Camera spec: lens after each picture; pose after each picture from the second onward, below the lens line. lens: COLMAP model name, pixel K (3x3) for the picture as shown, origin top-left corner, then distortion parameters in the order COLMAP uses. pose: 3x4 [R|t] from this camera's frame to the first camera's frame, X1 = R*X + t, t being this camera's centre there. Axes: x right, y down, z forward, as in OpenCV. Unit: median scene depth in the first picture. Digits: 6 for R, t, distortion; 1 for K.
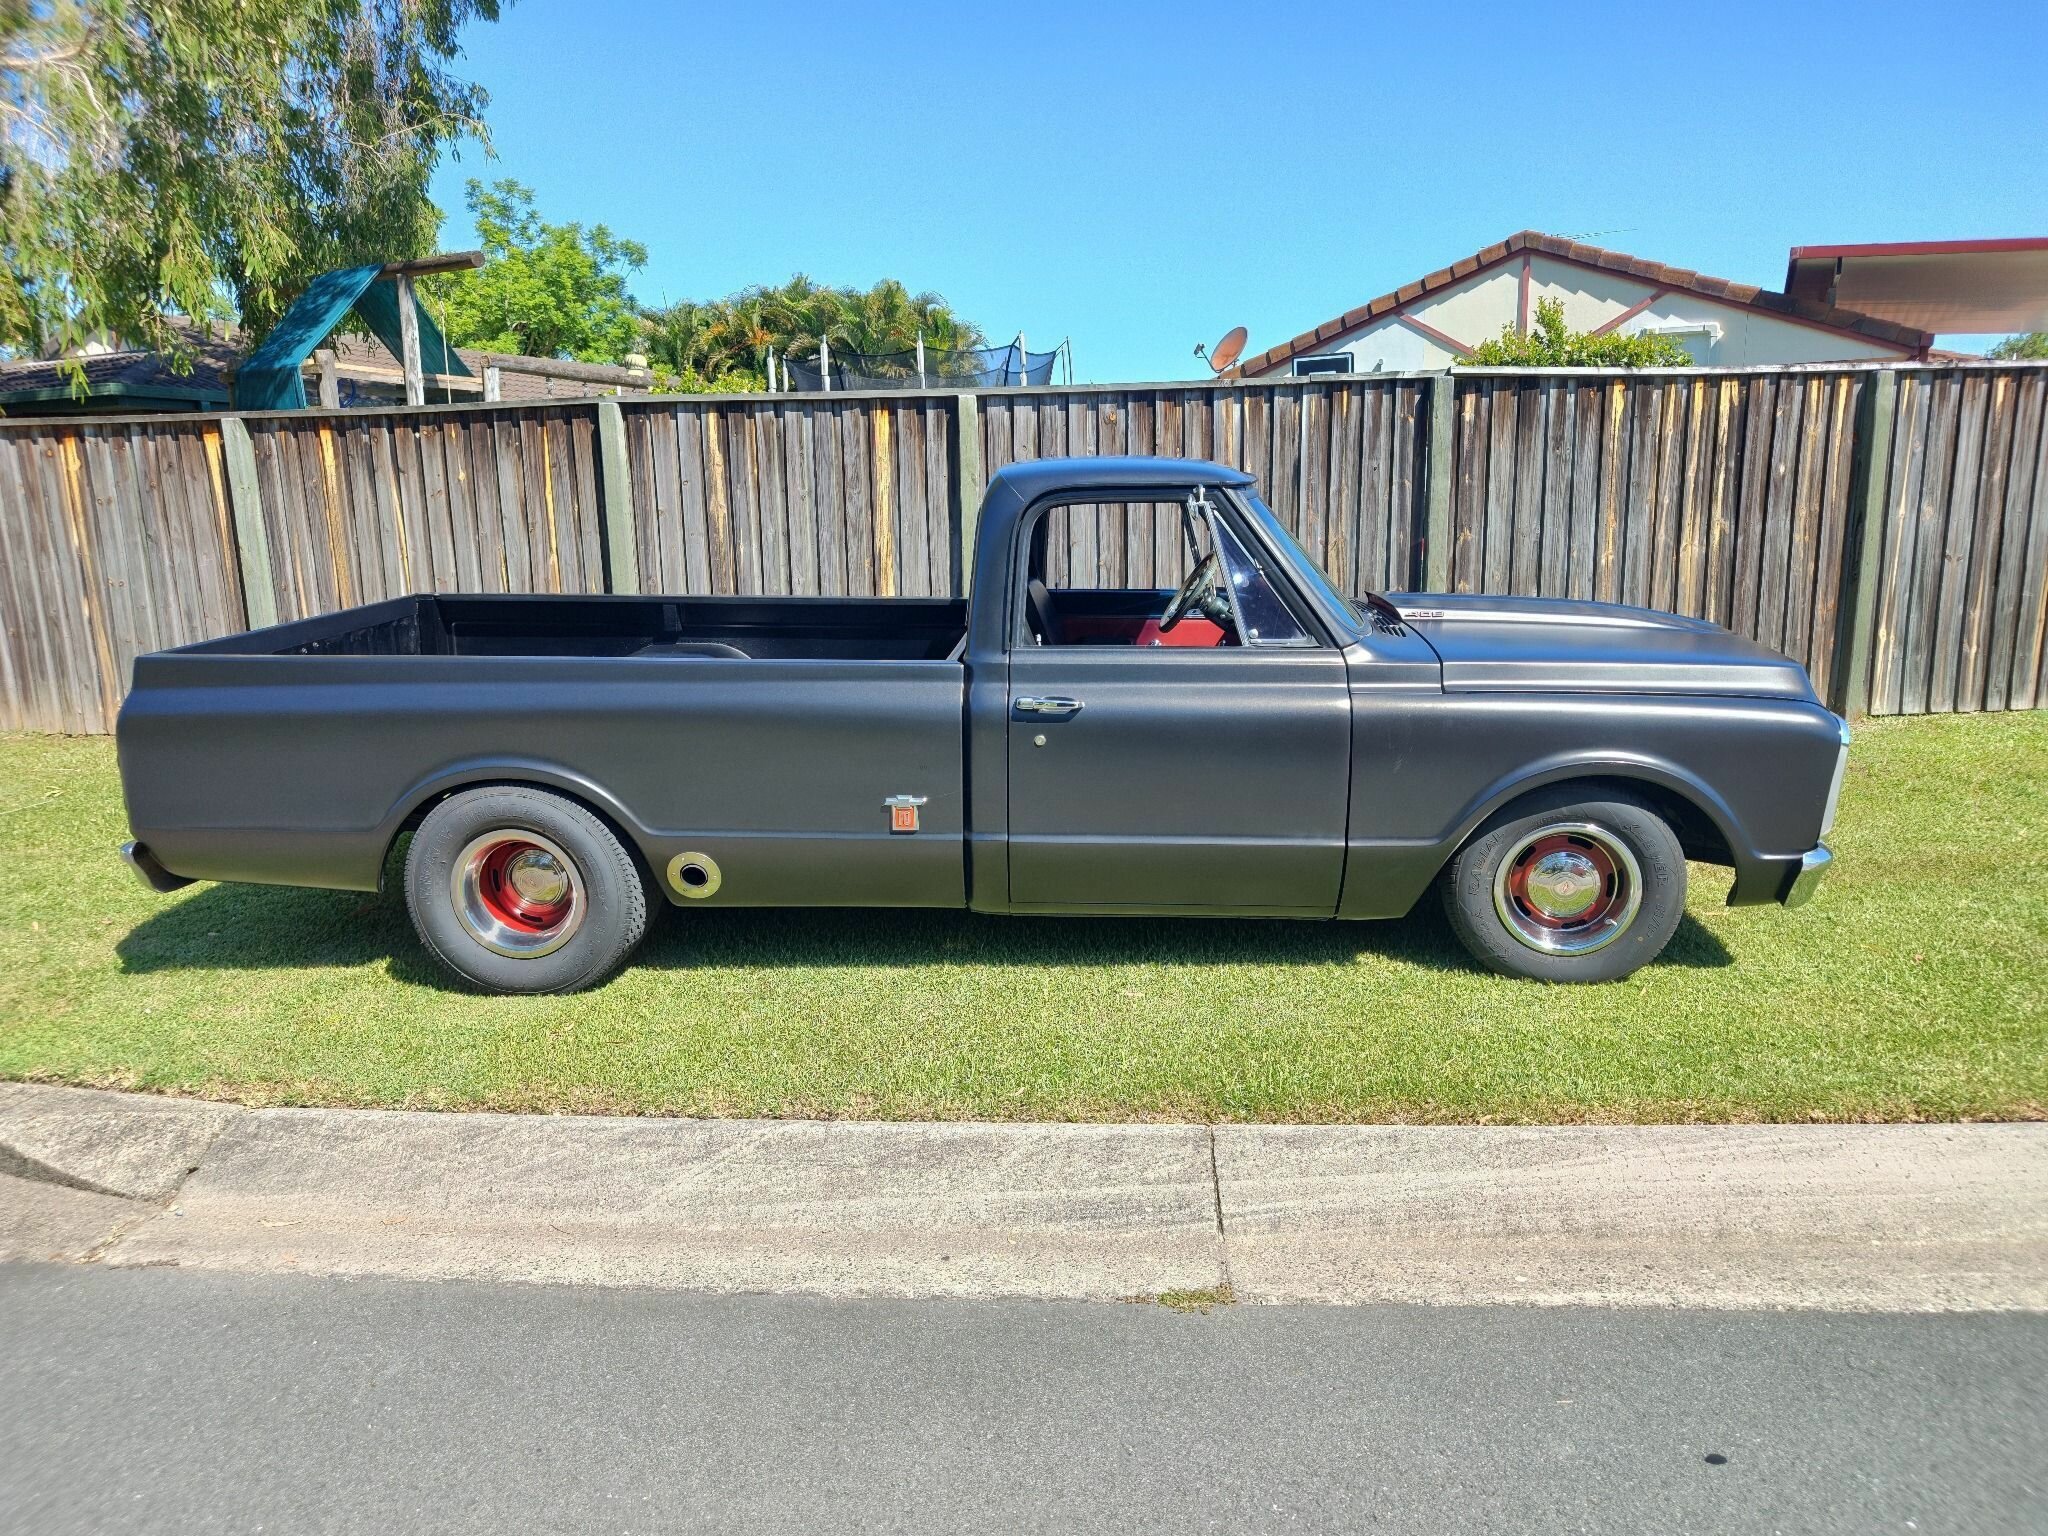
lens RADIAL K [[1350.9, 0, 1026.5], [0, 1350.9, 756.2], [0, 0, 1]] dist [0.020293, 0.007181]
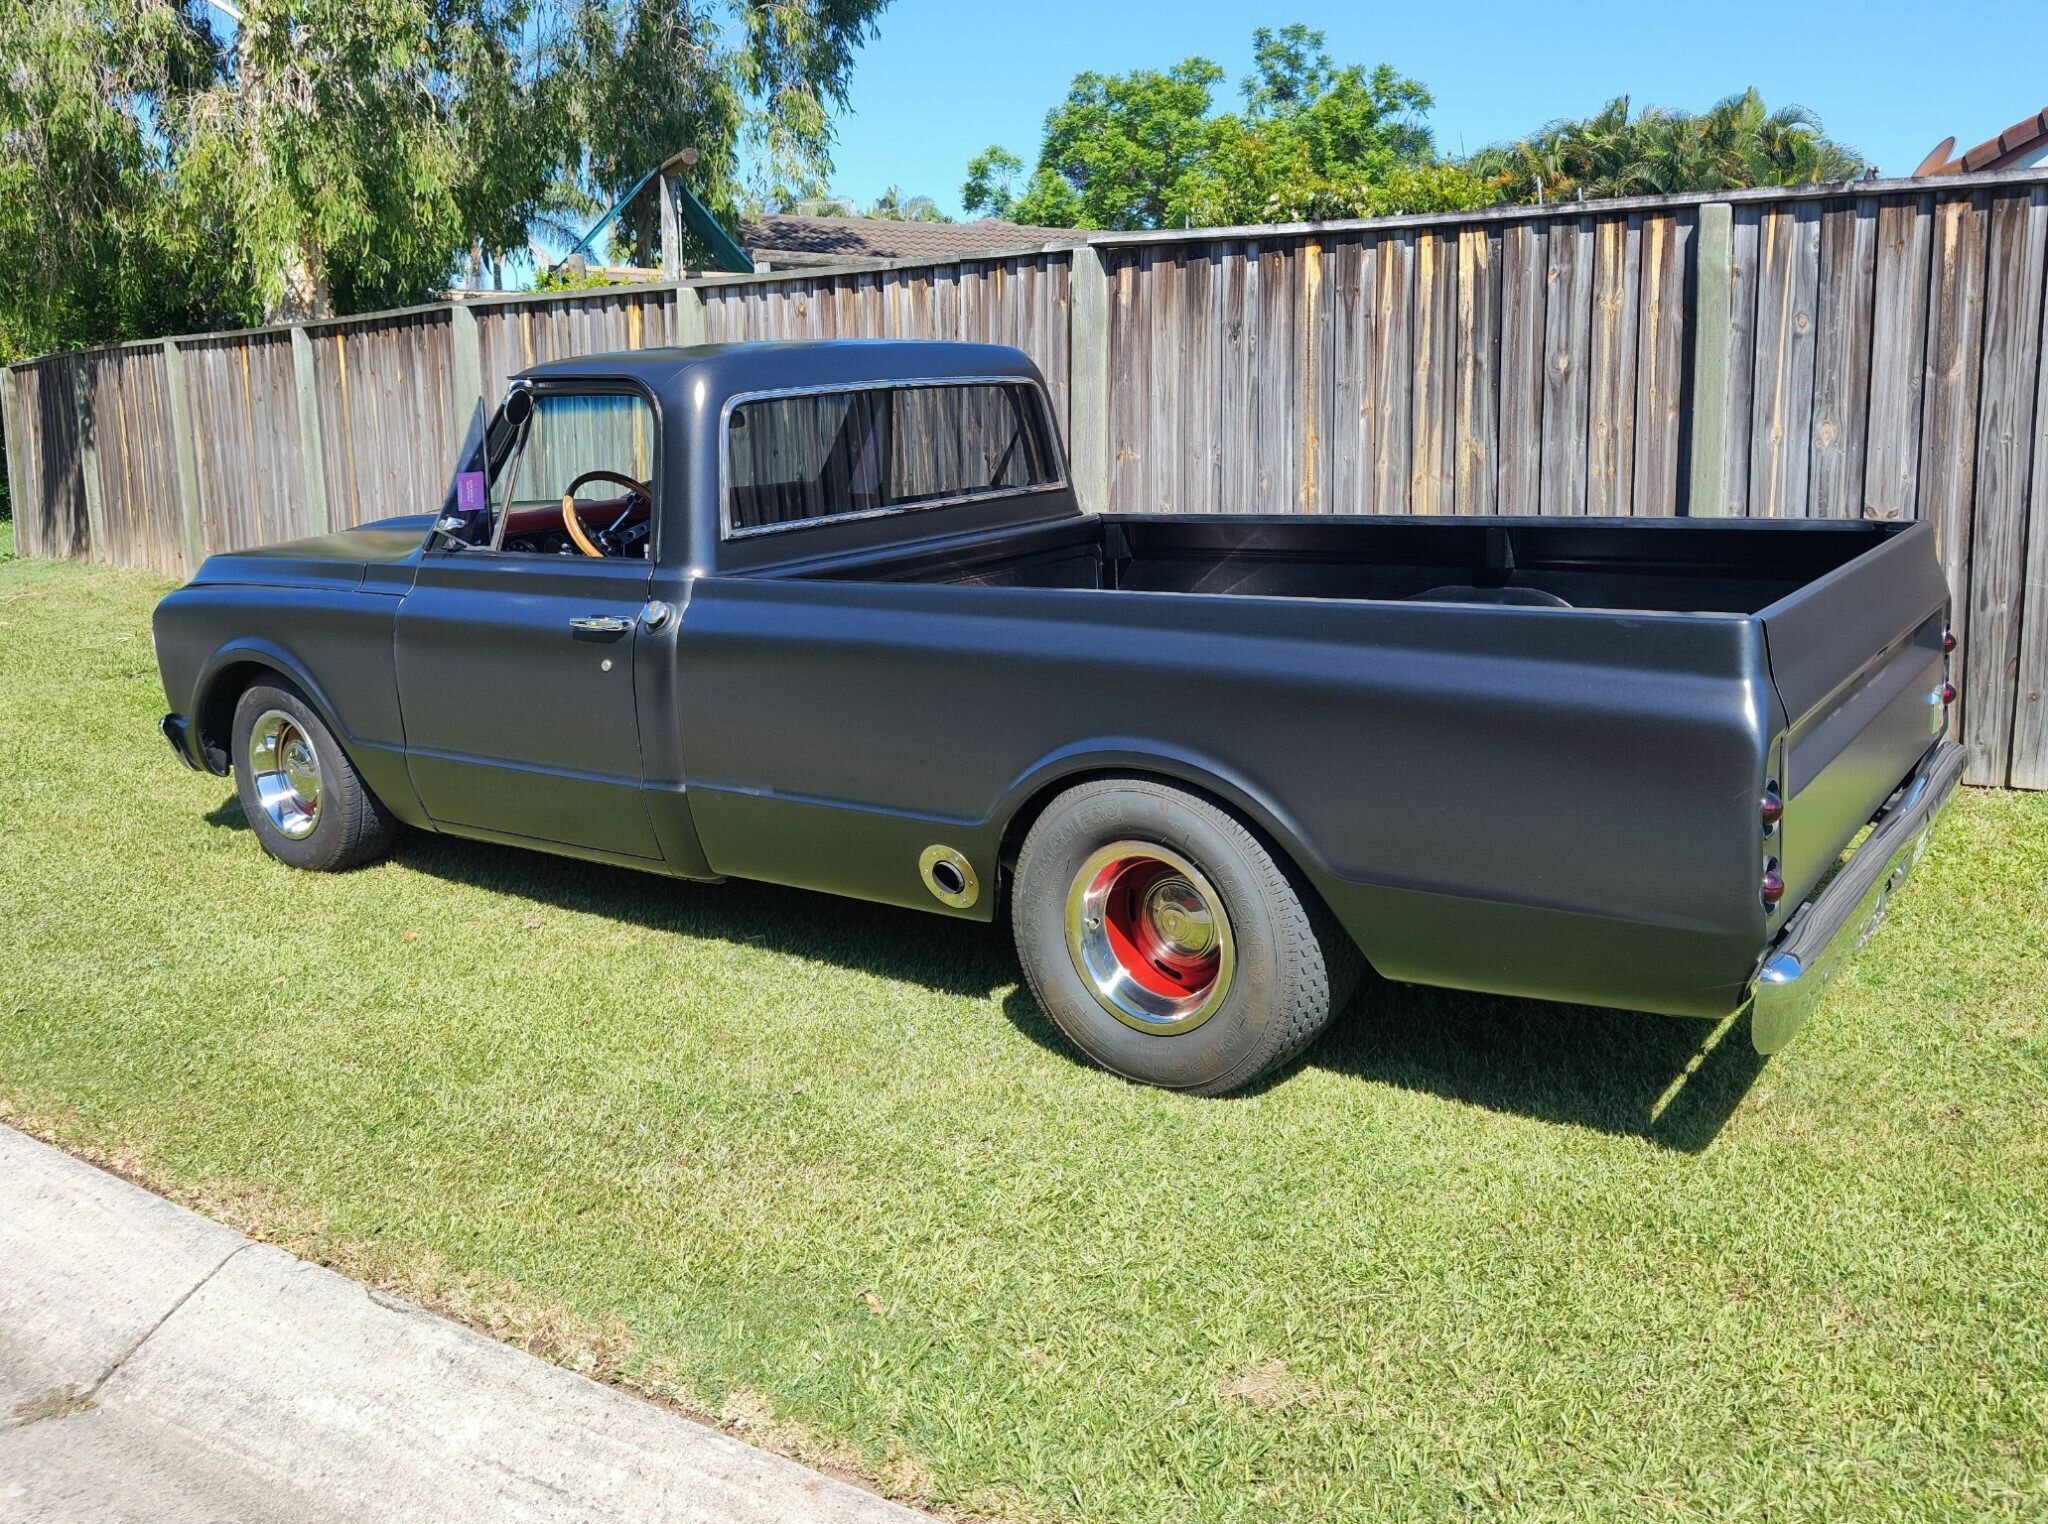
lens RADIAL K [[1702.1, 0, 1077.5], [0, 1702.1, 649.6], [0, 0, 1]] dist [0.066158, -0.119248]
pose [[0.822617, 0.086008, -0.562053, 0.829219], [-0.105798, 0.994384, -0.002680, -0.049511], [0.558666, 0.061668, 0.827097, 0.210193]]
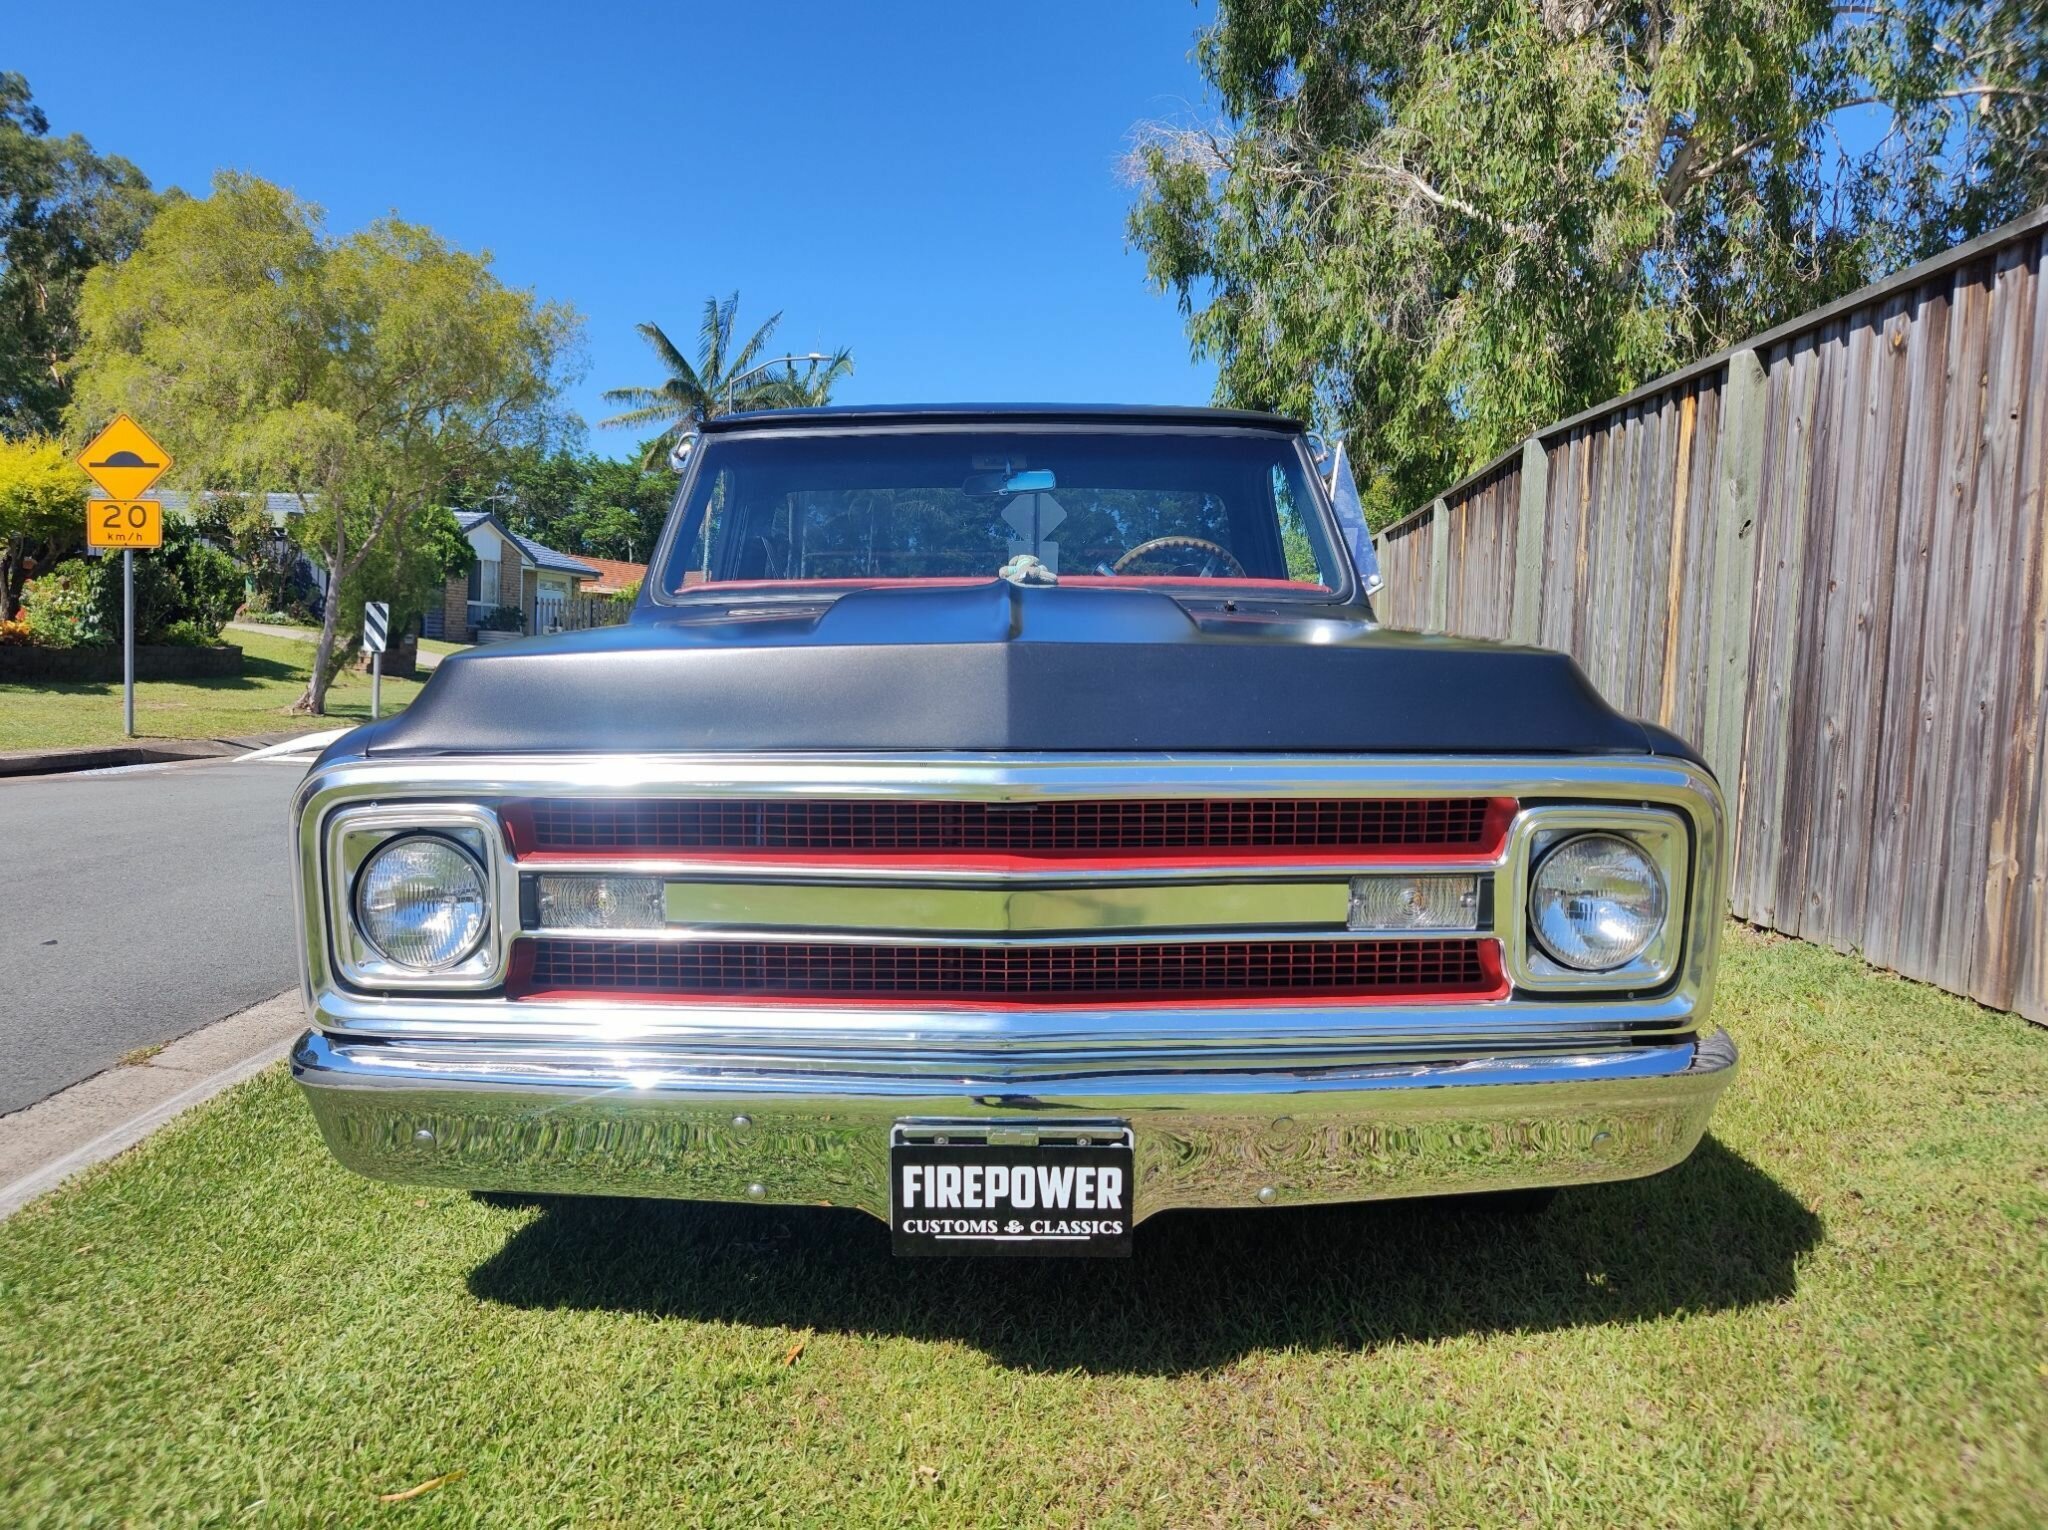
lens RADIAL K [[1432.0, 0, 982.0], [0, 1432.0, 720.0], [0, 0, 1]] dist [0.008291, 0.018425]
pose [[0.046904, 0.068221, -0.996567, 0.597564], [-0.220783, 0.973699, 0.056264, -0.063144], [0.974194, 0.217386, 0.060732, 0.651715]]
